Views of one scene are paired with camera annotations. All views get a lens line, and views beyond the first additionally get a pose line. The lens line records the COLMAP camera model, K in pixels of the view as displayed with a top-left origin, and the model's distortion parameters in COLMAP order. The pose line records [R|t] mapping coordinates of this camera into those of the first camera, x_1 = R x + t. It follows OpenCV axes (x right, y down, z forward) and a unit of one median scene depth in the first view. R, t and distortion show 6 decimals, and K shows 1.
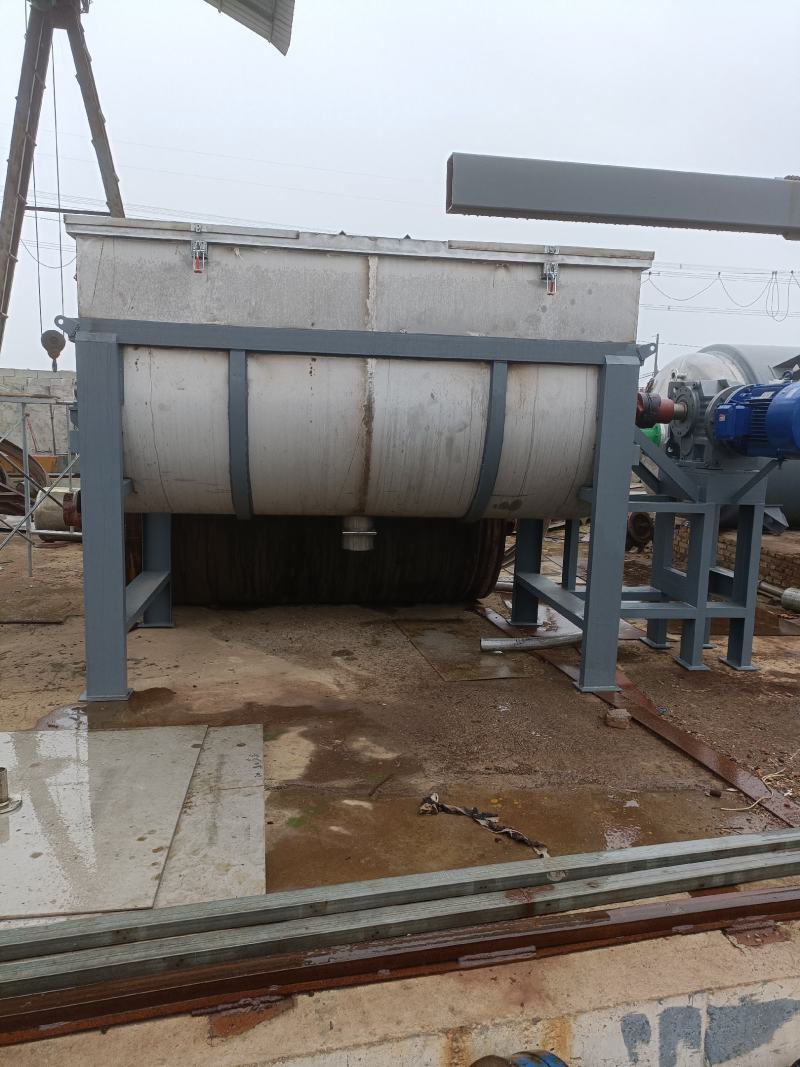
lens RADIAL K [[784.9, 0, 400.9], [0, 784.9, 537.5], [0, 0, 1]] dist [0.056121, -0.049185]
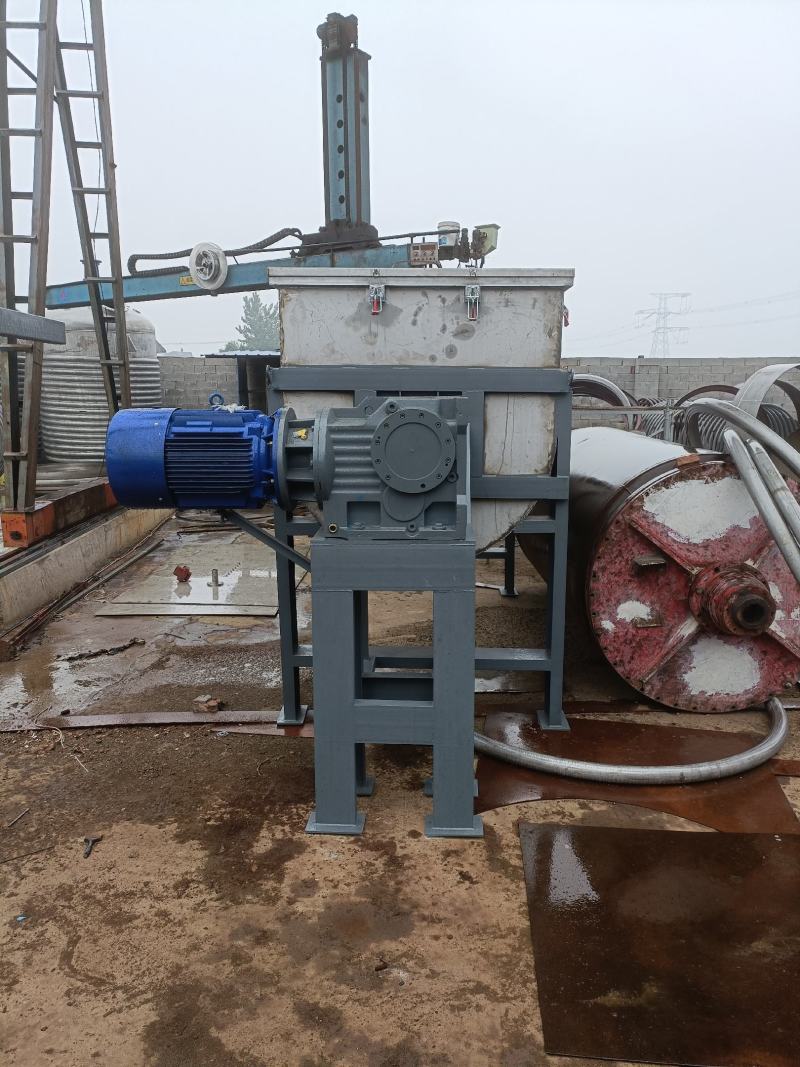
lens RADIAL K [[784.9, 0, 405.9], [0, 784.9, 530.7], [0, 0, 1]] dist [0.056121, -0.049185]
pose [[-0.178303, 0.151887, -0.972182, 1.252345], [-0.147769, 0.972677, 0.179066, -0.252258], [0.972817, 0.175586, -0.150987, 1.363971]]
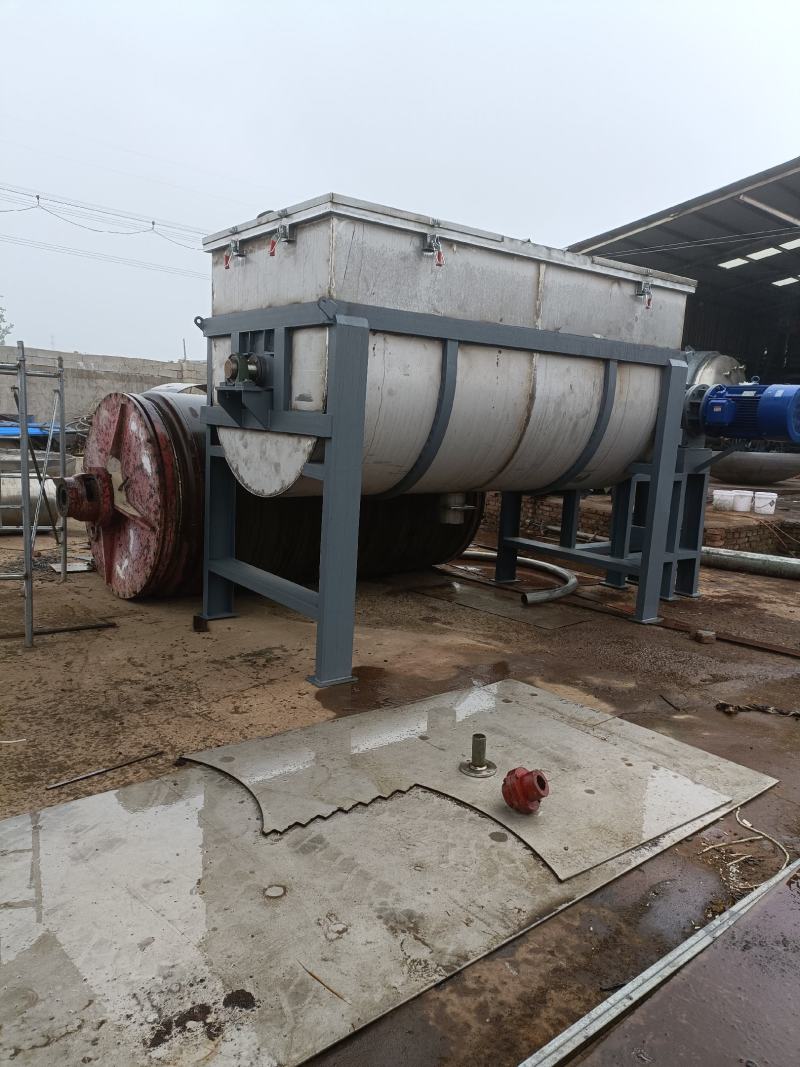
lens RADIAL K [[784.9, 0, 401.5], [0, 784.9, 540.2], [0, 0, 1]] dist [0.056121, -0.049185]
pose [[0.872119, -0.064888, 0.484972, -0.772076], [0.047866, 0.997728, 0.047416, -0.019490], [-0.486946, -0.018138, 0.873243, 0.088952]]
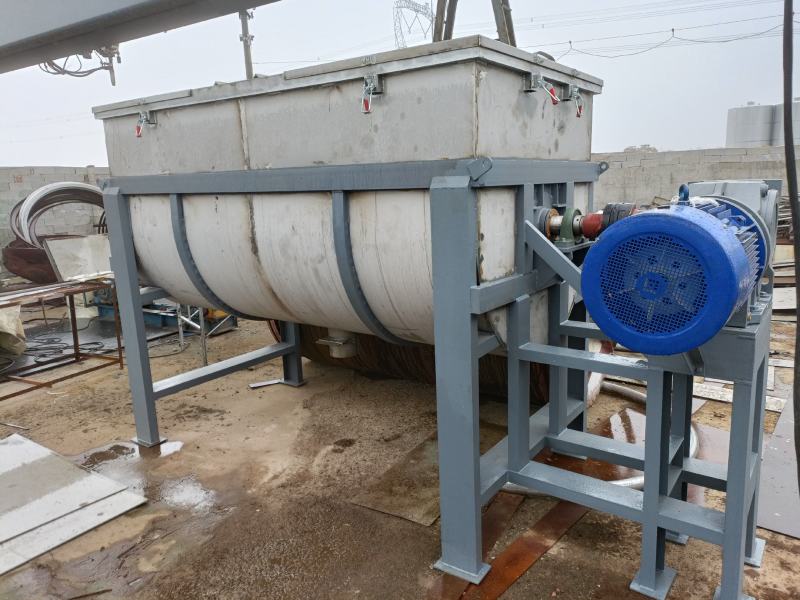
lens RADIAL K [[588.5, 0, 402.9], [0, 588.5, 292.9], [0, 0, 1]] dist [0.056121, -0.049185]
pose [[0.724202, 0.077015, -0.685274, 0.671709], [-0.045561, 0.996916, 0.063890, -0.152170], [0.688081, -0.015047, 0.725477, 0.547351]]
